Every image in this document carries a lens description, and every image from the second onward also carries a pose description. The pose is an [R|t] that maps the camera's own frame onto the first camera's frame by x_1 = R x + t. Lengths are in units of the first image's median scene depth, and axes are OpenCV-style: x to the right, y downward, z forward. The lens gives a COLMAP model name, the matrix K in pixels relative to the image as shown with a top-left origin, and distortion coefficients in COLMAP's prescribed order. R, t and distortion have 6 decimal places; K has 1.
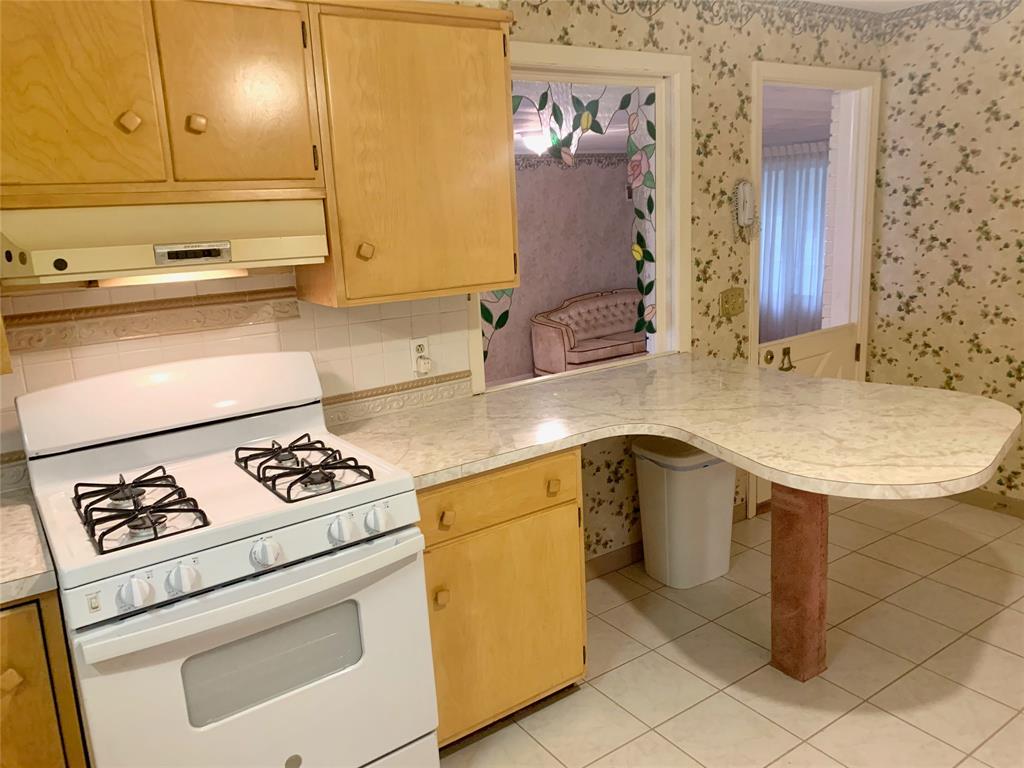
lens RADIAL K [[780.2, 0, 500.8], [0, 780.2, 375.5], [0, 0, 1]] dist [0.036485, -0.032811]
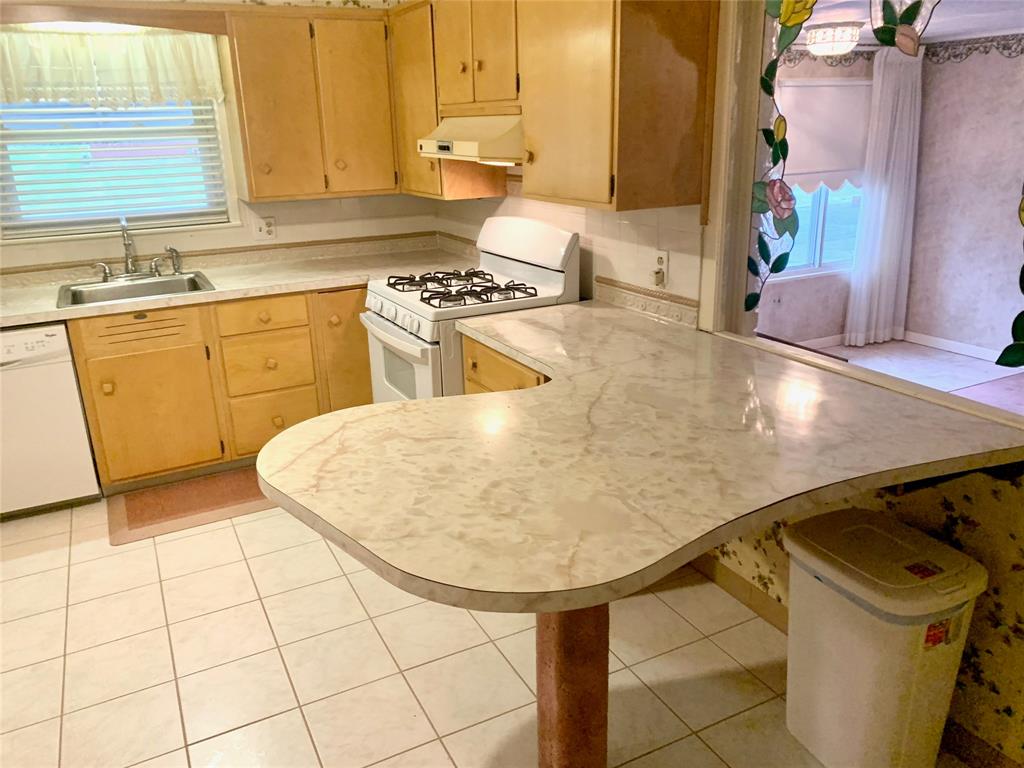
lens RADIAL K [[780.2, 0, 500.8], [0, 780.2, 375.5], [0, 0, 1]] dist [0.036485, -0.032811]
pose [[-0.127493, 0.354861, -0.926185, 1.144387], [-0.175824, 0.910930, 0.373219, -0.300908], [0.976131, 0.210428, -0.053744, 1.089384]]
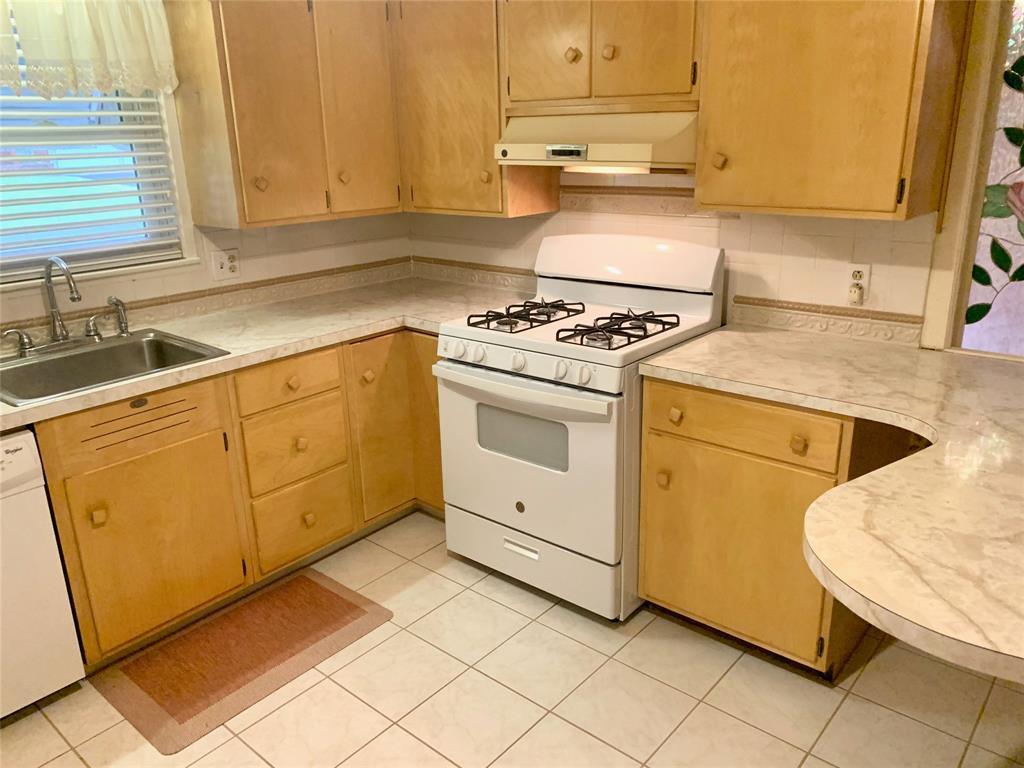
lens RADIAL K [[778.5, 0, 513.1], [0, 778.5, 380.3], [0, 0, 1]] dist [0.027750, -0.008825]
pose [[0.263669, 0.335198, -0.904500, 0.821565], [-0.196123, 0.936725, 0.289969, -0.131428], [0.944465, 0.100938, 0.312725, 0.419724]]
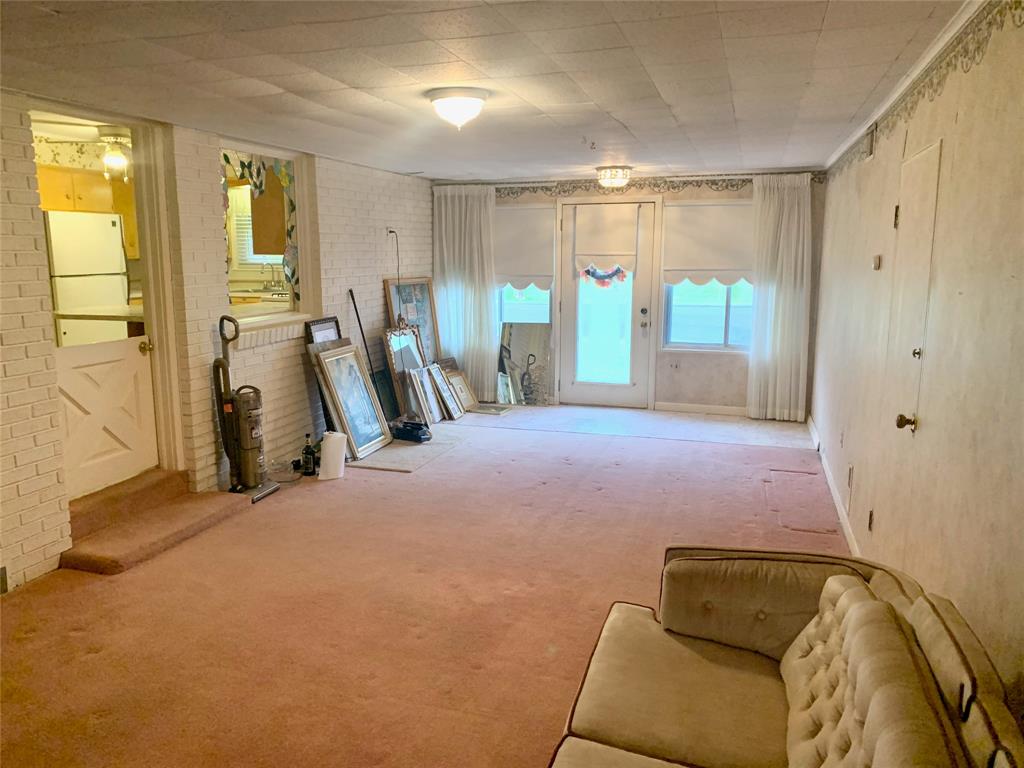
lens RADIAL K [[780.2, 0, 500.8], [0, 780.2, 375.5], [0, 0, 1]] dist [0.036485, -0.032811]
pose [[-0.788549, 0.148197, -0.596849, 1.096239], [-0.091770, 0.931306, 0.352488, -0.817228], [0.608087, 0.332727, -0.720780, 3.939295]]
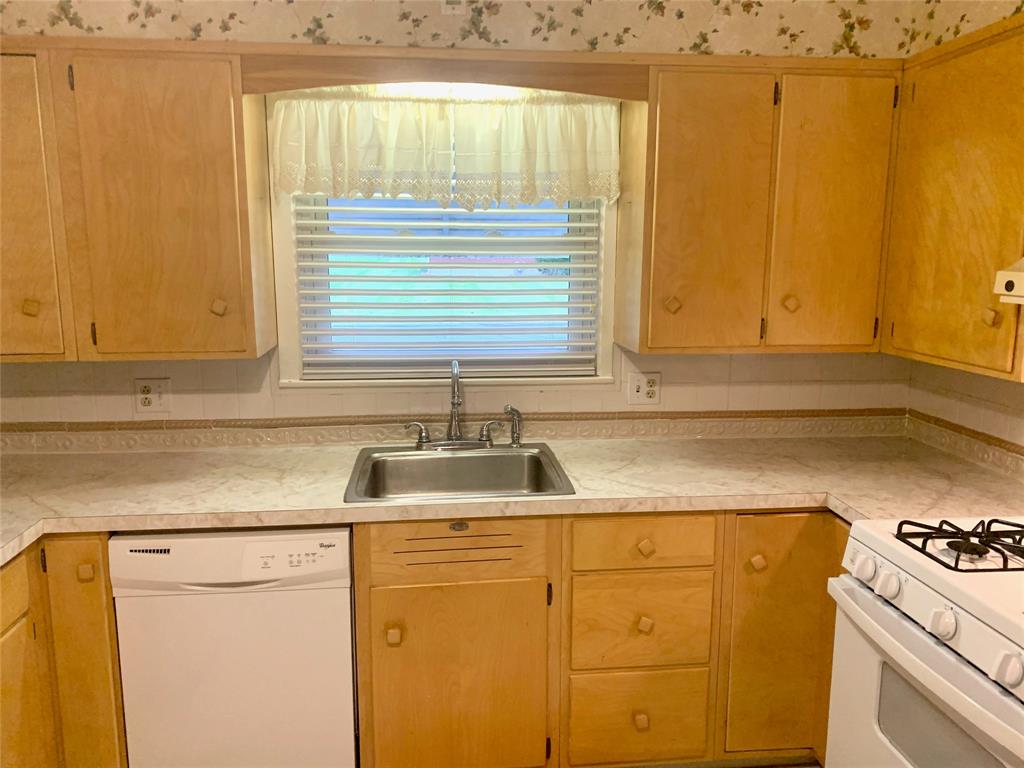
lens RADIAL K [[772.0, 0, 511.2], [0, 772.0, 375.9], [0, 0, 1]] dist [0.044390, -0.070491]
pose [[-0.472828, 0.188445, -0.860768, 0.499832], [-0.169172, 0.939278, 0.298560, -0.169612], [0.864763, 0.286785, -0.412238, 0.674544]]
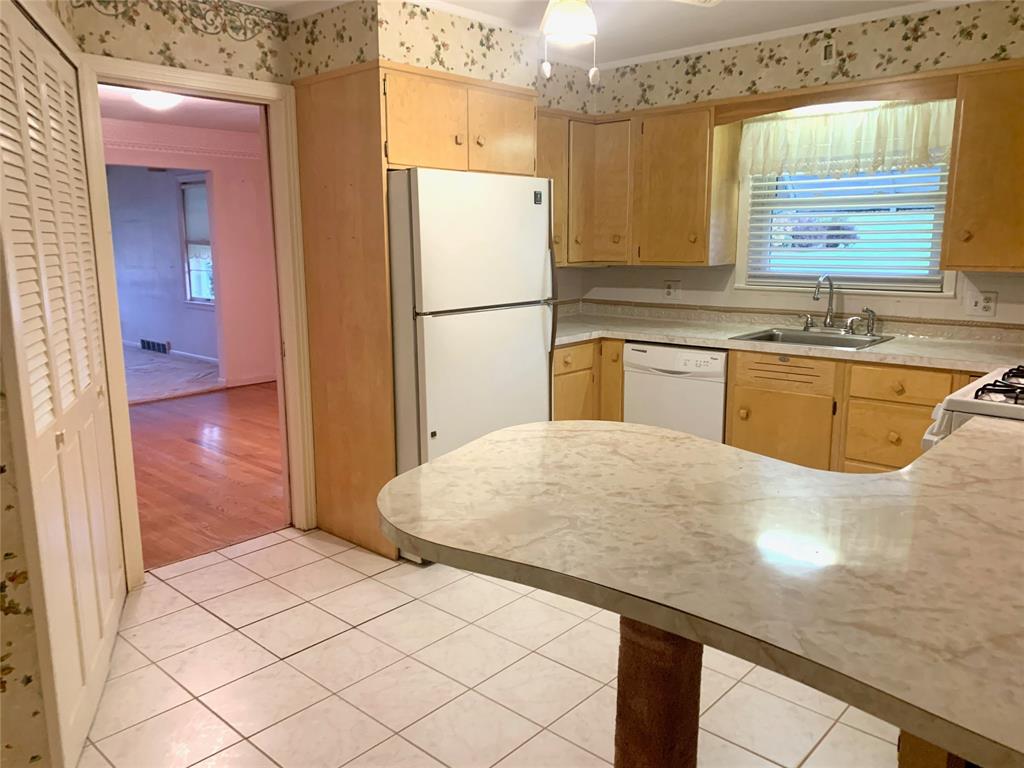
lens RADIAL K [[780.2, 0, 500.8], [0, 780.2, 375.5], [0, 0, 1]] dist [0.036485, -0.032811]
pose [[-0.971621, 0.095426, -0.216443, 0.727306], [0.004190, 0.921816, 0.387605, -0.338228], [0.236508, 0.375698, -0.896055, 1.697602]]
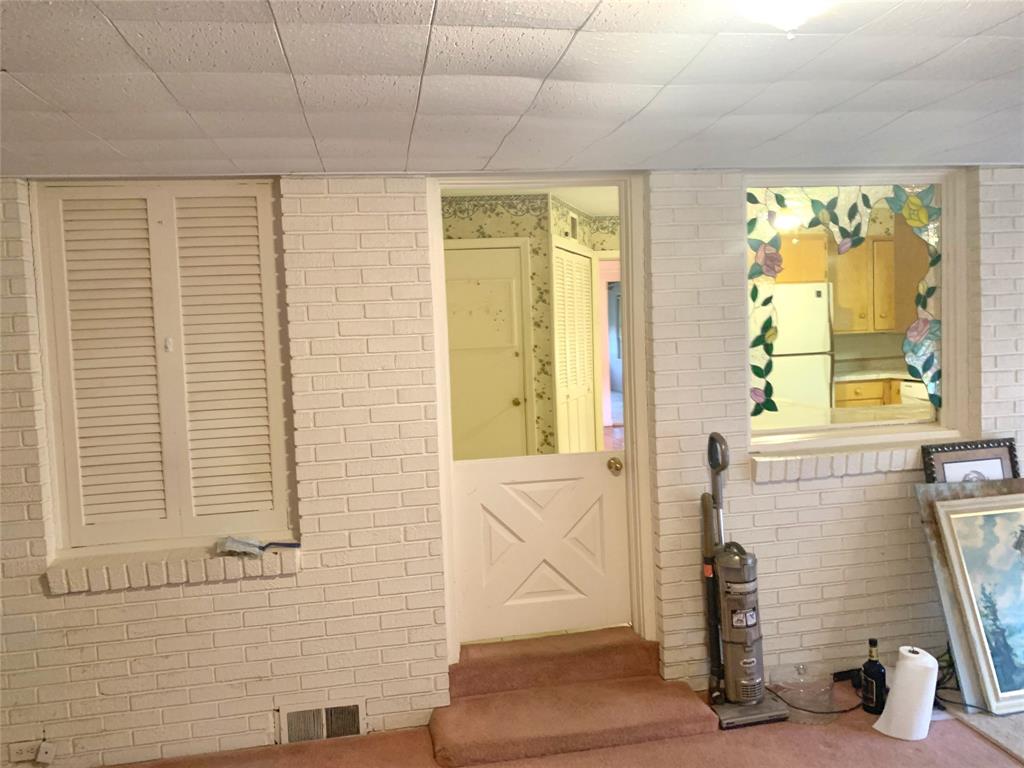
lens RADIAL K [[780.2, 0, 500.8], [0, 780.2, 375.5], [0, 0, 1]] dist [0.036485, -0.032811]
pose [[-0.901728, 0.063505, 0.427614, 0.074303], [0.176475, 0.957055, 0.230007, -0.642987], [-0.394643, 0.282866, -0.874210, 3.246392]]
